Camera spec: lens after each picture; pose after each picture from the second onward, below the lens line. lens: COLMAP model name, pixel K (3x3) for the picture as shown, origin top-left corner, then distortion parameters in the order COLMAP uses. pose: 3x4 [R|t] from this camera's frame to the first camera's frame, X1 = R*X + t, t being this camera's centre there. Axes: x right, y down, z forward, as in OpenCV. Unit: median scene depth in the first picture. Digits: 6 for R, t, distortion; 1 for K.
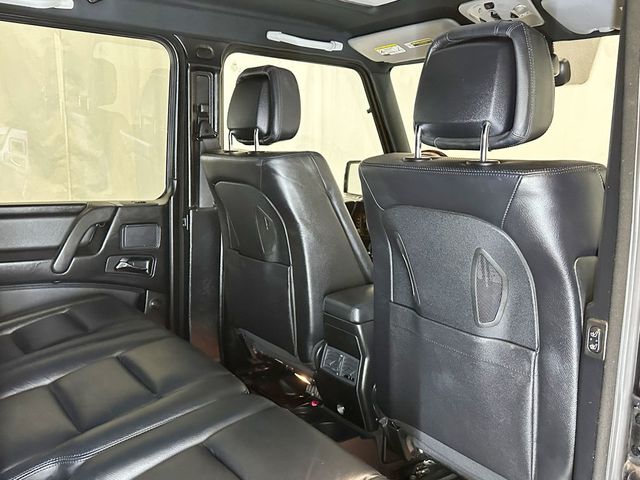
lens RADIAL K [[593.9, 0, 322.1], [0, 593.9, 250.8], [0, 0, 1]] dist [0.072567, 0.000000]
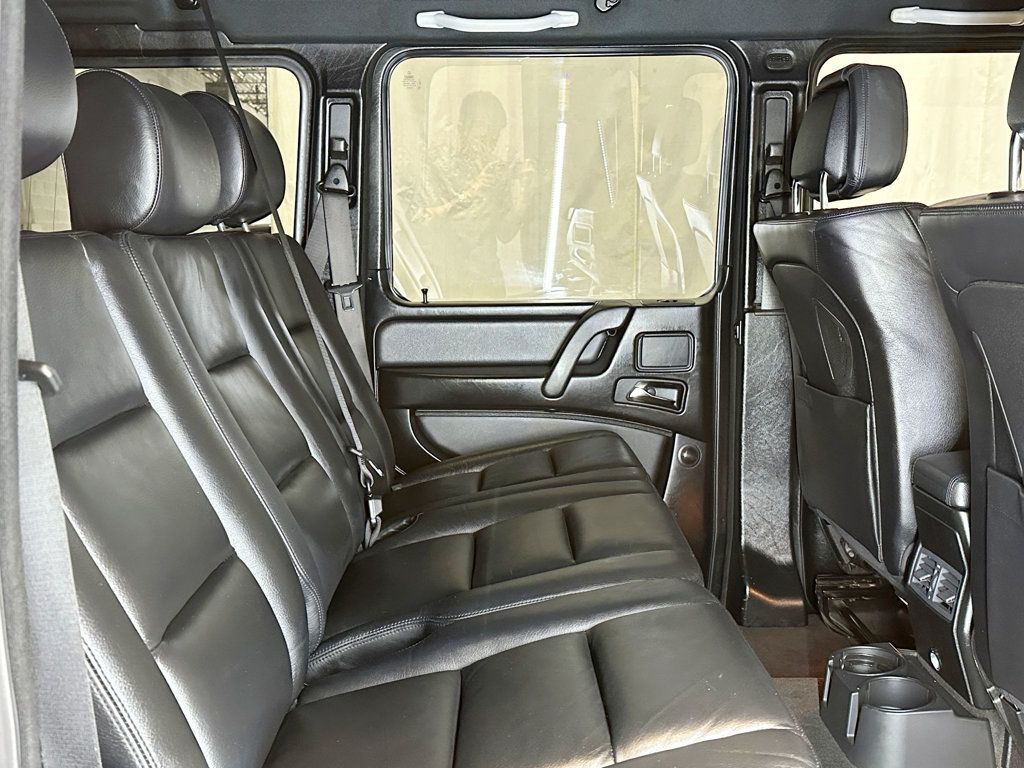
lens RADIAL K [[950.3, 0, 509.2], [0, 950.3, 392.2], [0, 0, 1]] dist [0.072567, 0.000000]
pose [[0.814232, 0.046859, -0.578645, 0.284892], [-0.051446, 0.998640, 0.008480, 0.034951], [0.578256, 0.022864, 0.815535, 0.038732]]
